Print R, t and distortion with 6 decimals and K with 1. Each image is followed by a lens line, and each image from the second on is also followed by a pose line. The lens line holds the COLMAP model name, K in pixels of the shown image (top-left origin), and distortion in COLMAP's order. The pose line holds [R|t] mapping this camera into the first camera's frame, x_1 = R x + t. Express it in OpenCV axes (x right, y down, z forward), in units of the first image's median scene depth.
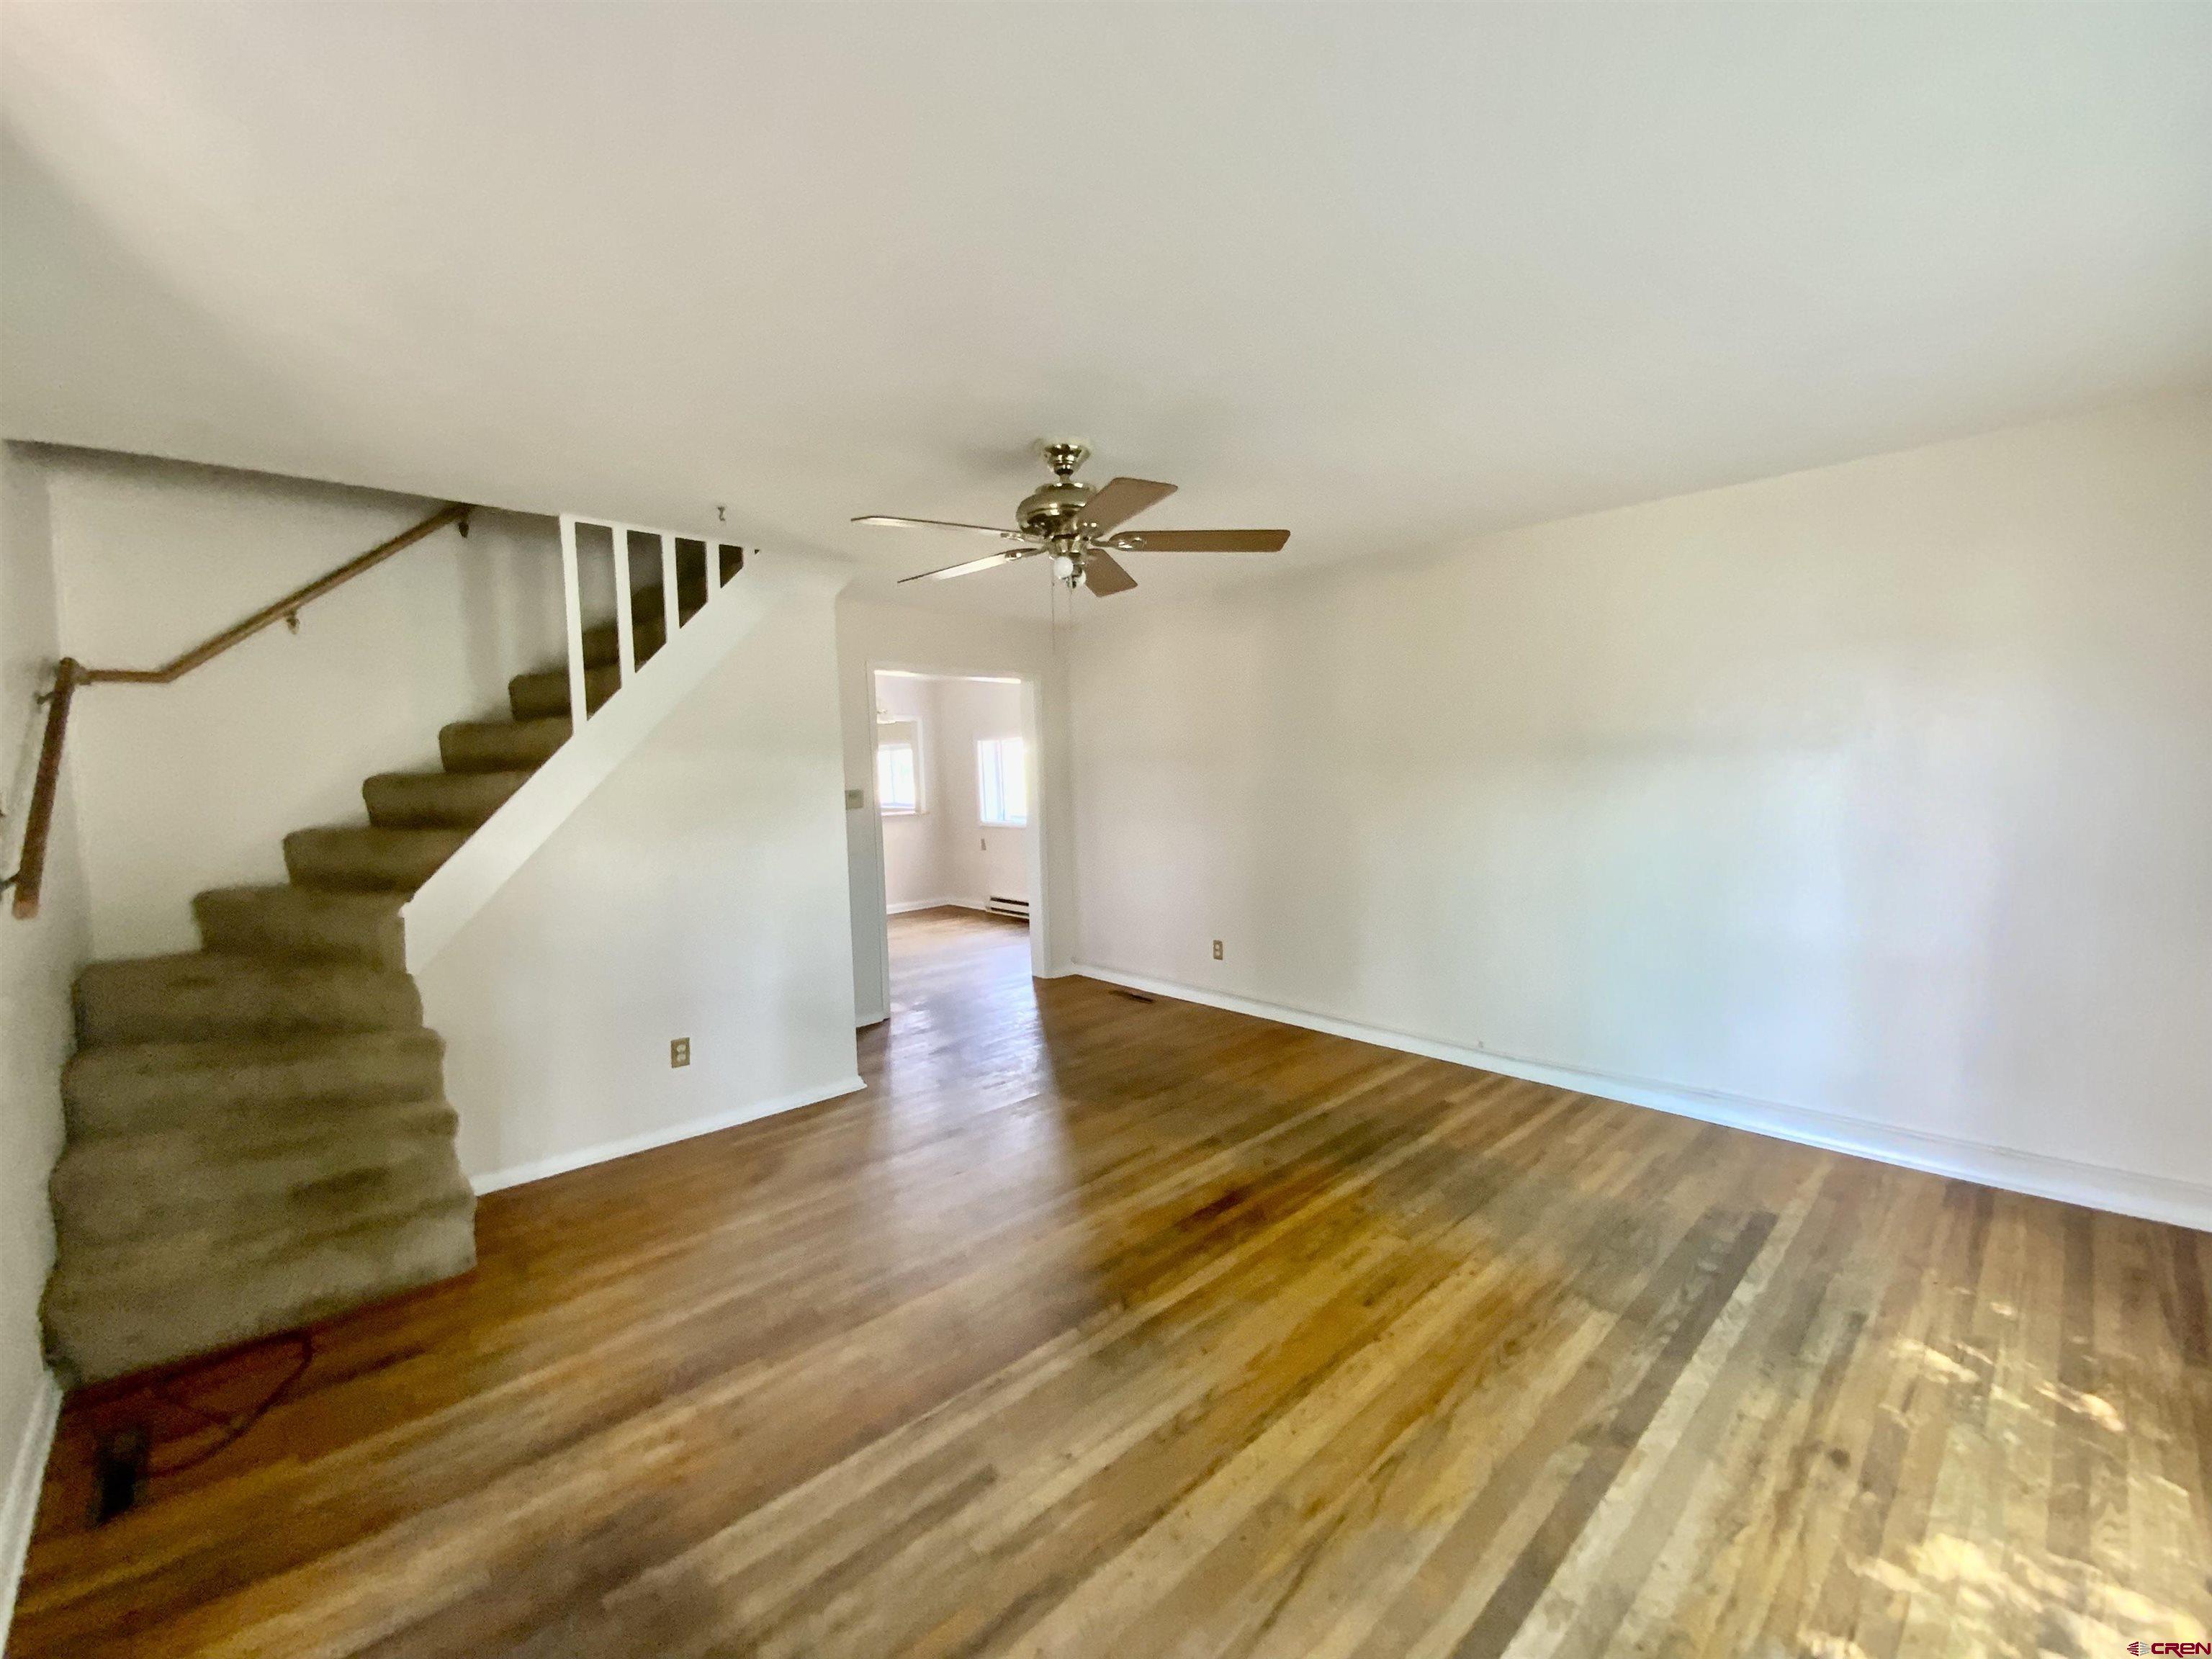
lens RADIAL K [[902.4, 0, 1097.5], [0, 902.4, 826.2], [0, 0, 1]] dist [0.030092, -0.000176]
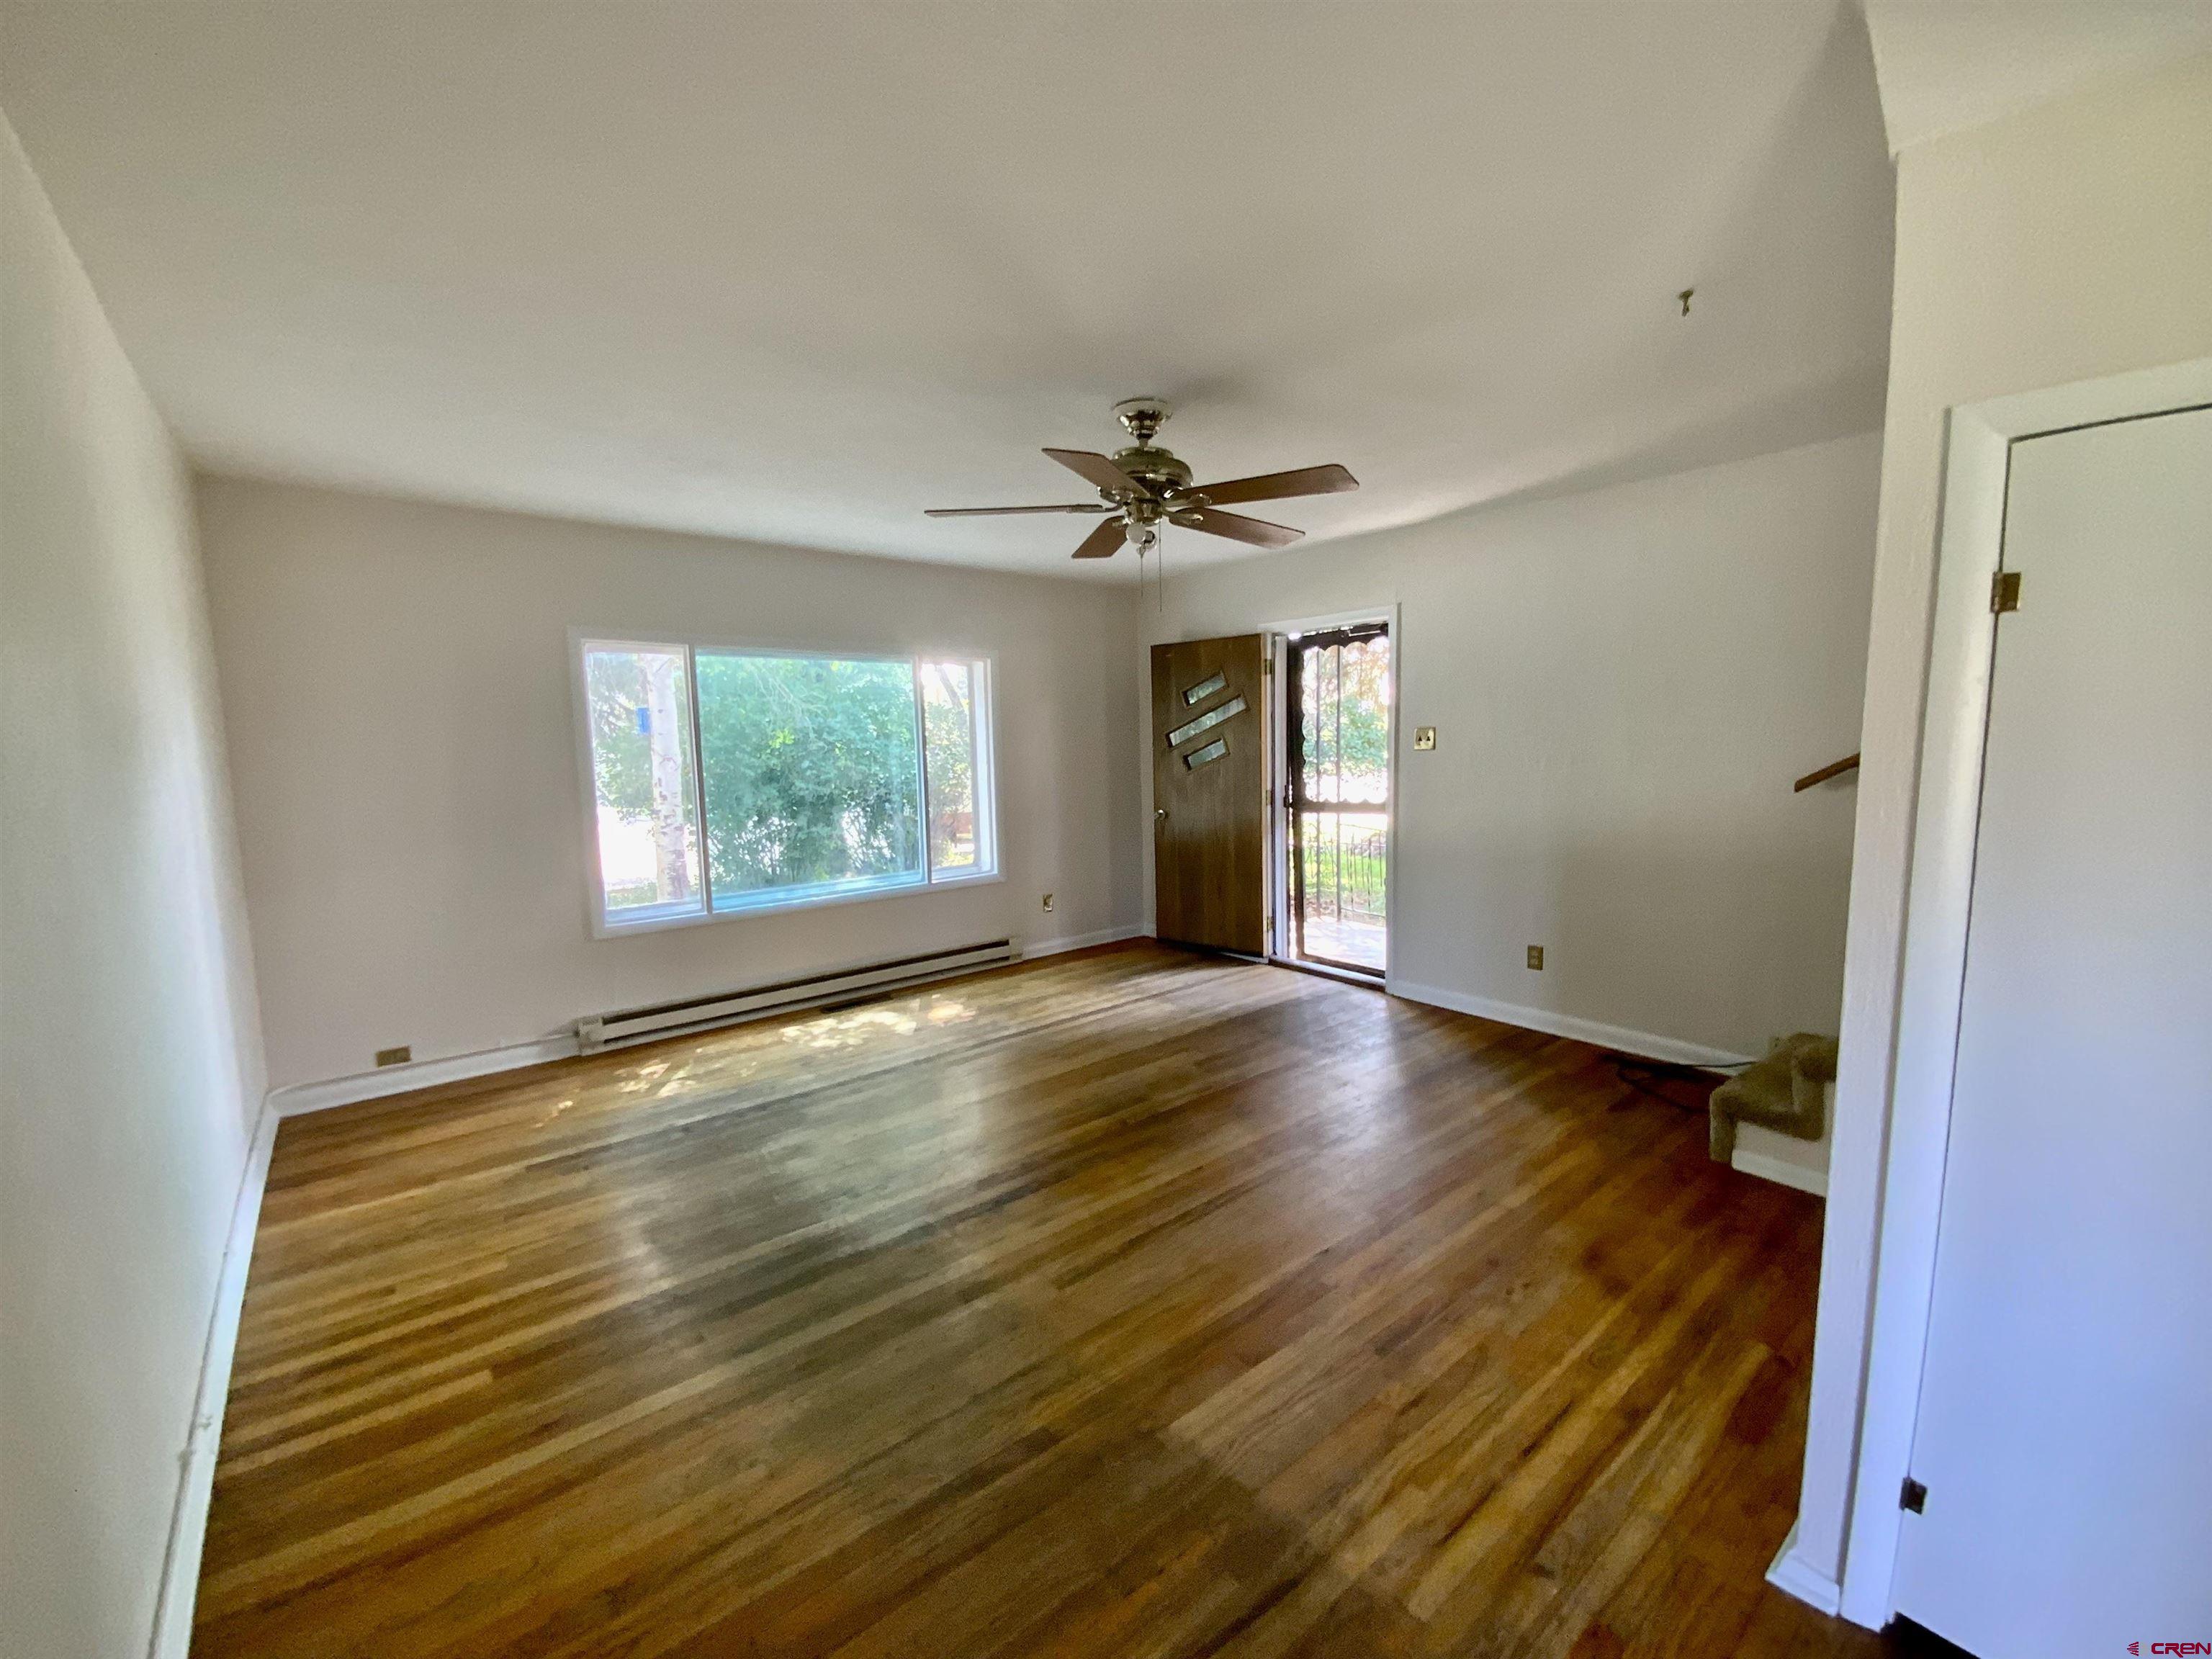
lens RADIAL K [[902.4, 0, 1097.5], [0, 902.4, 826.2], [0, 0, 1]] dist [0.030092, -0.000176]
pose [[-0.996909, 0.040881, 0.067098, -0.036143], [0.051797, 0.984082, 0.170002, -0.136933], [-0.059080, 0.172952, -0.983157, 2.077859]]
